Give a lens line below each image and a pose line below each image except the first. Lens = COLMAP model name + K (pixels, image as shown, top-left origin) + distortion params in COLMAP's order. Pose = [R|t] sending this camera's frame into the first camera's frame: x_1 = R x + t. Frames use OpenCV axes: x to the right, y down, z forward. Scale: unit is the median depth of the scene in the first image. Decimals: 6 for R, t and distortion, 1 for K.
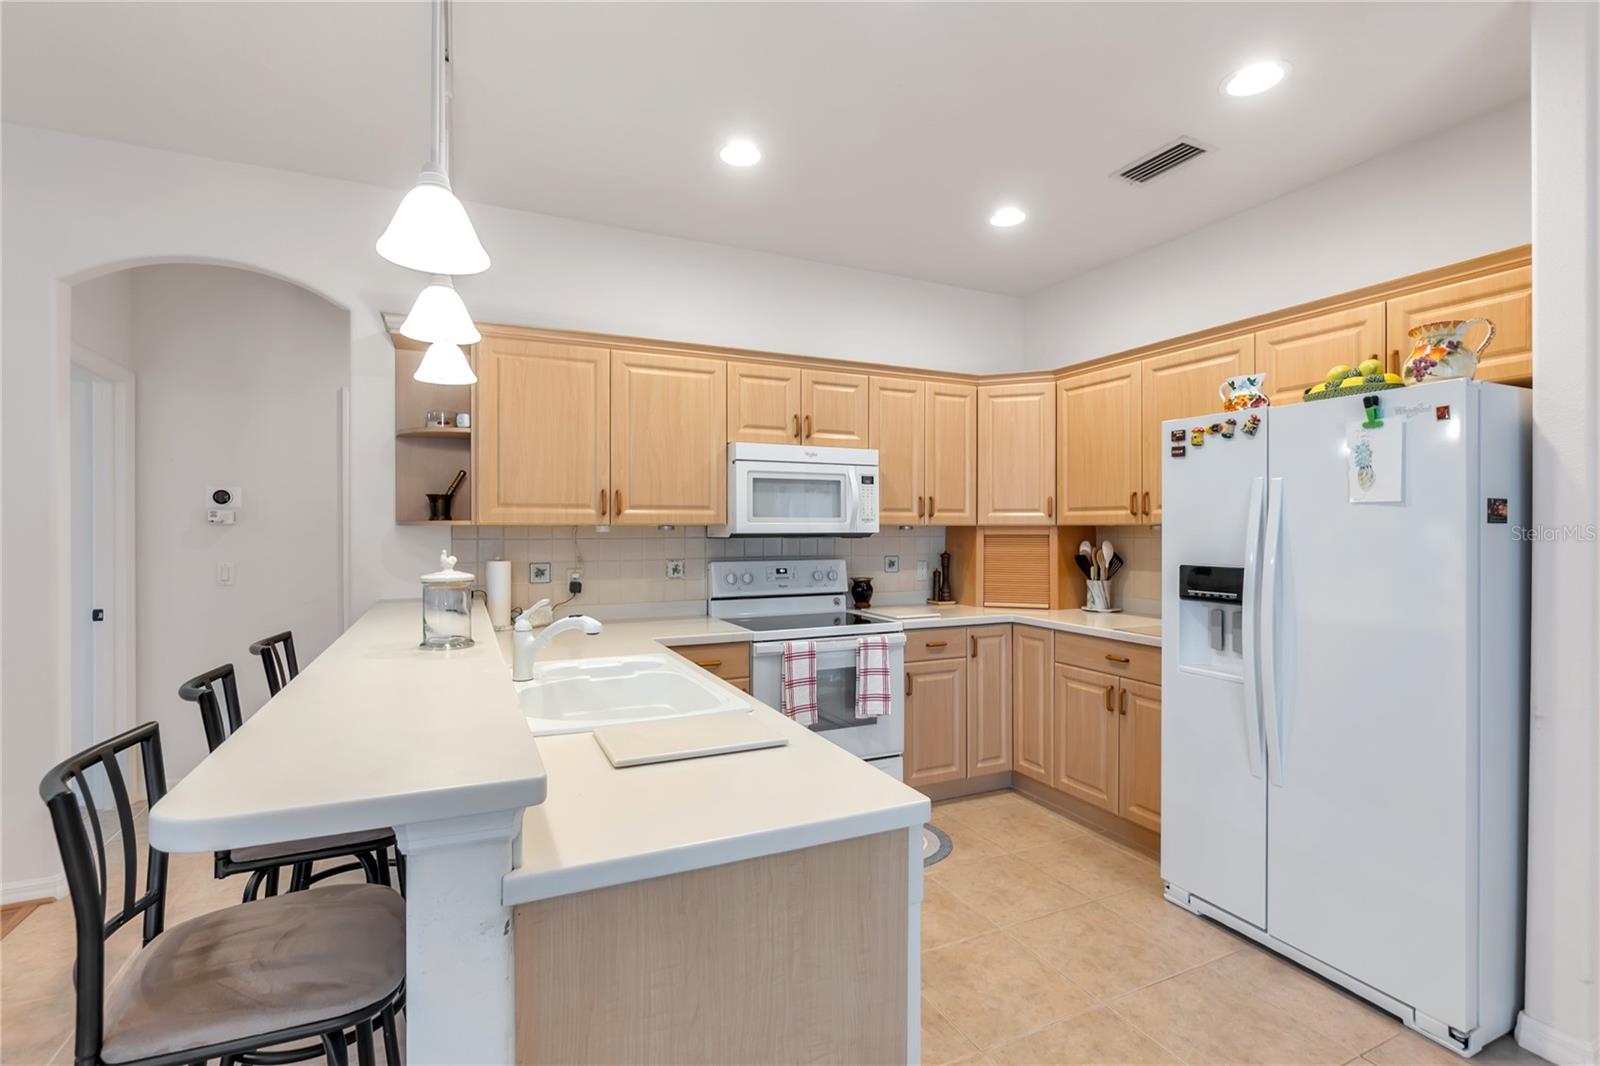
lens RADIAL K [[729.0, 0, 811.1], [0, 729.0, 534.1], [0, 0, 1]] dist [-0.002183, -0.000056]
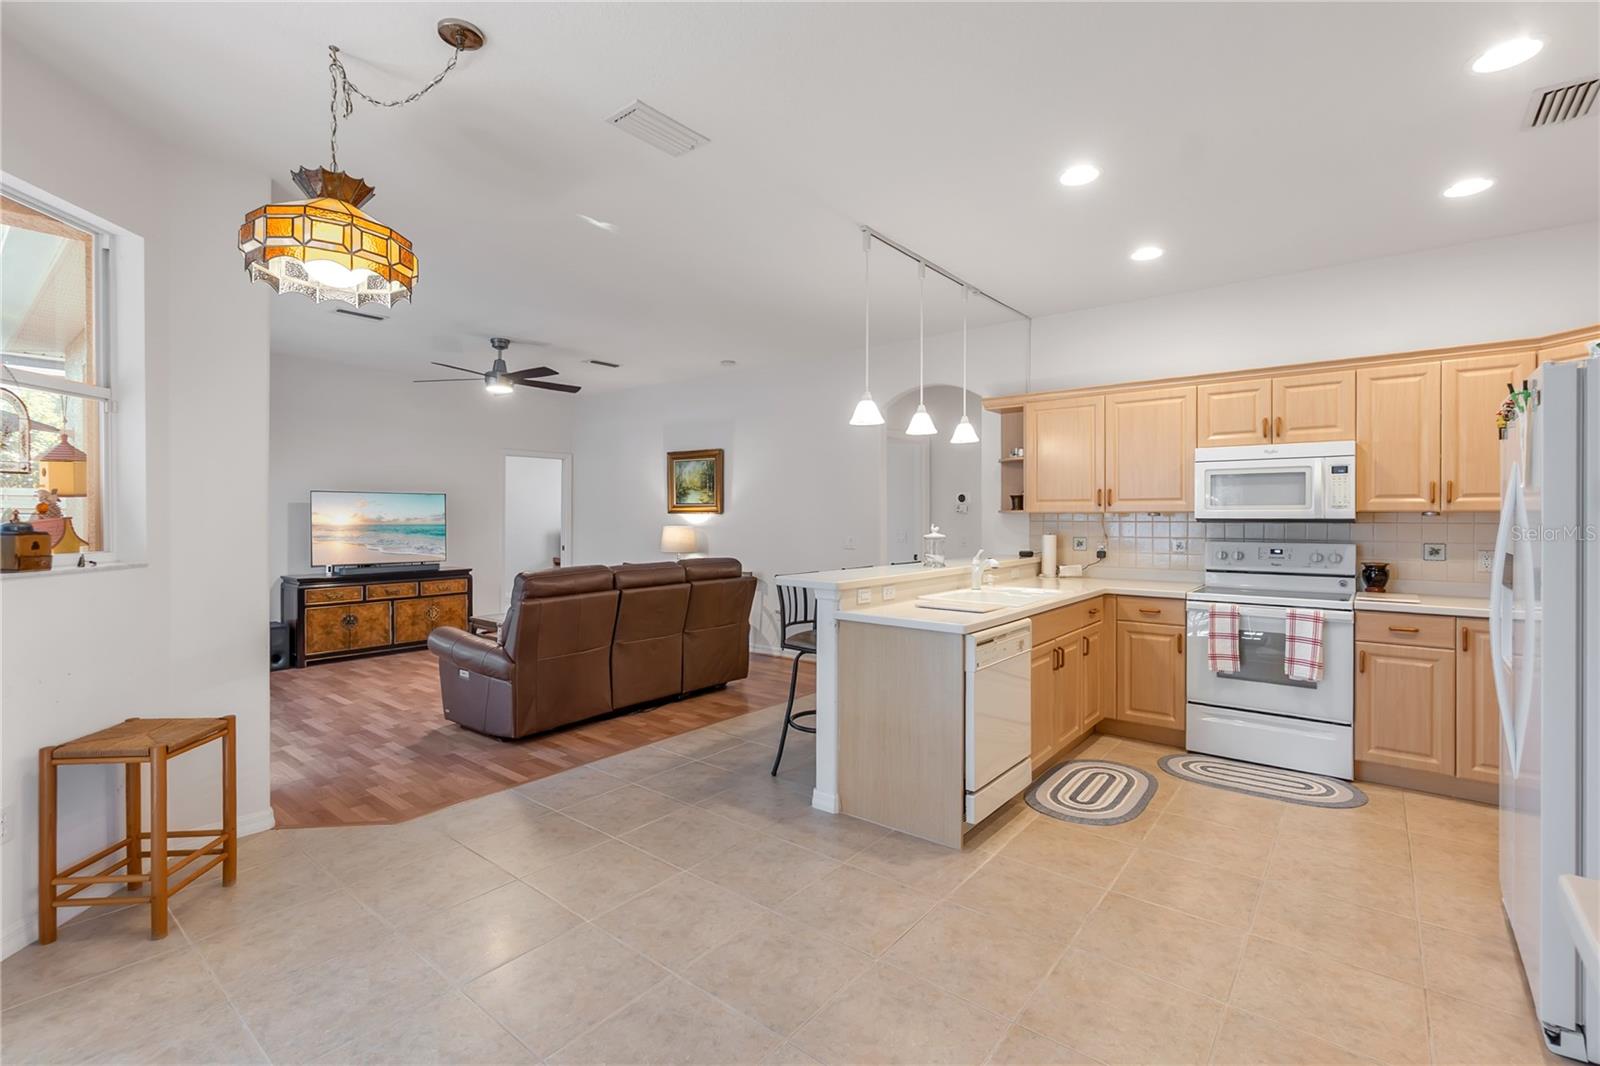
lens RADIAL K [[710.7, 0, 801.6], [0, 710.7, 519.6], [0, 0, 1]] dist [-0.001047, 0.000040]
pose [[0.440951, 0.005432, -0.897515, 0.704783], [-0.006133, 0.999977, 0.003039, 0.001457], [0.897510, 0.004165, 0.440974, -0.186535]]
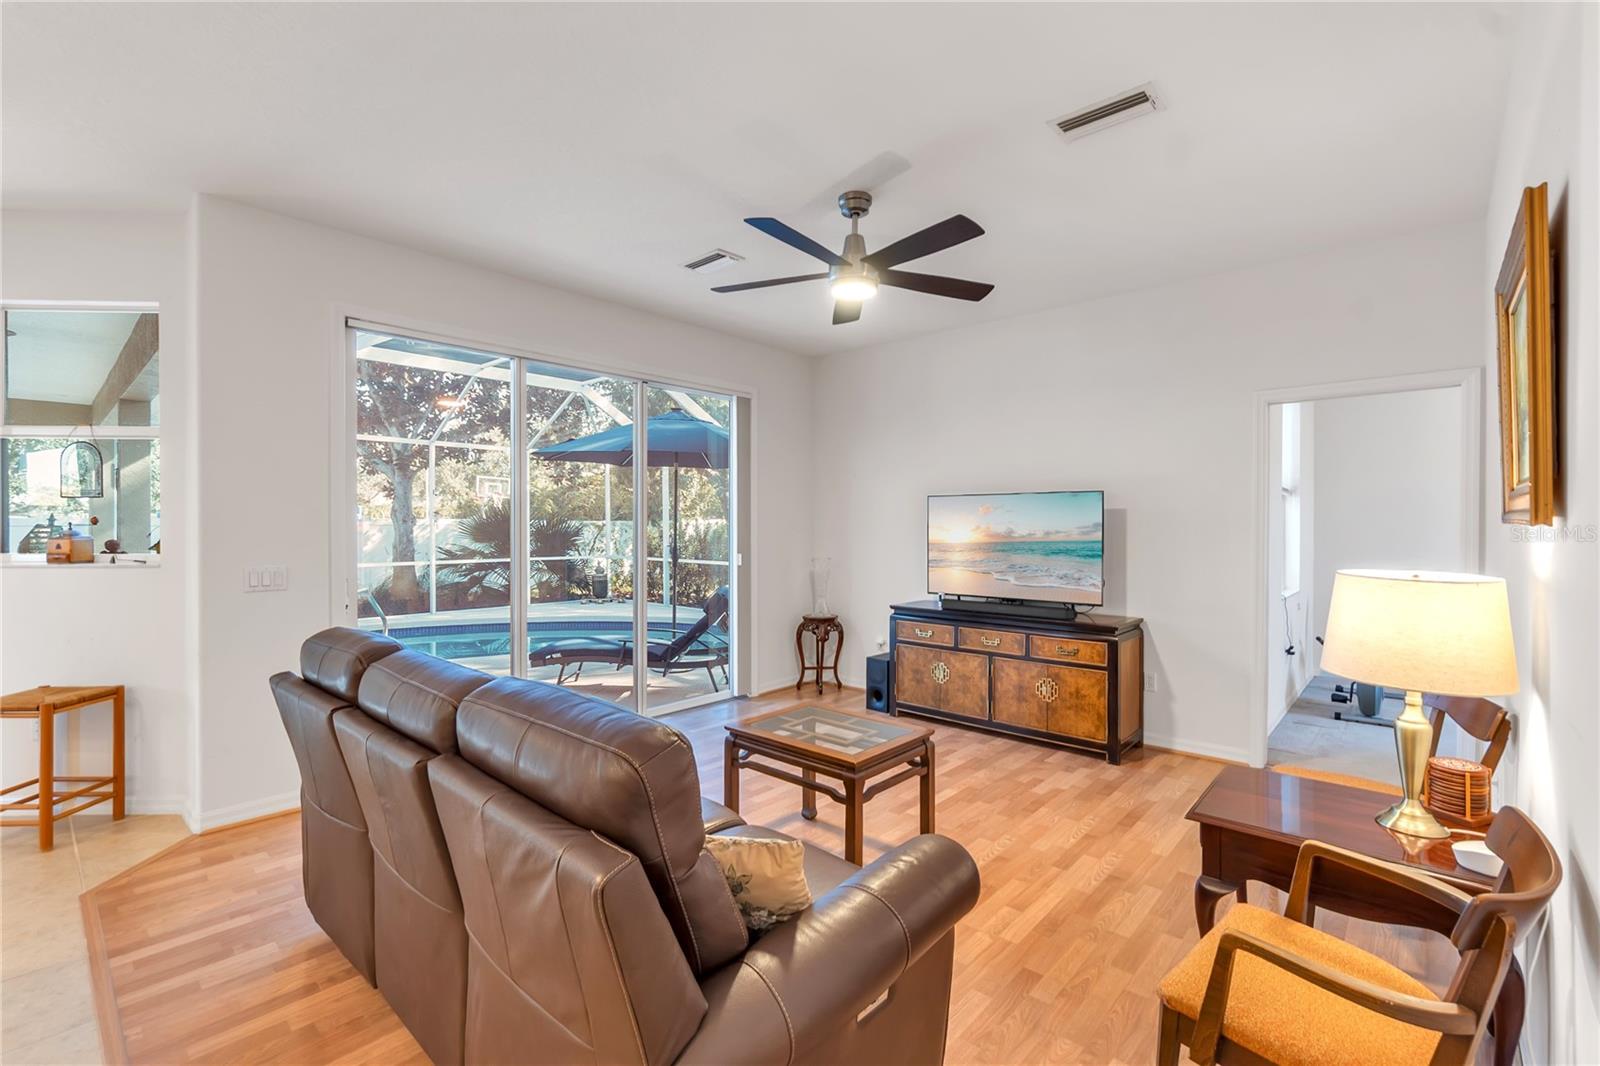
lens RADIAL K [[701.0, 0, 800.4], [0, 701.0, 530.3], [0, 0, 1]] dist [-0.006515, -0.000100]
pose [[-0.920076, -0.000027, -0.391740, -0.734054], [-0.005112, 0.999916, 0.011939, -0.006611], [0.391706, 0.012987, -0.919999, 0.717318]]
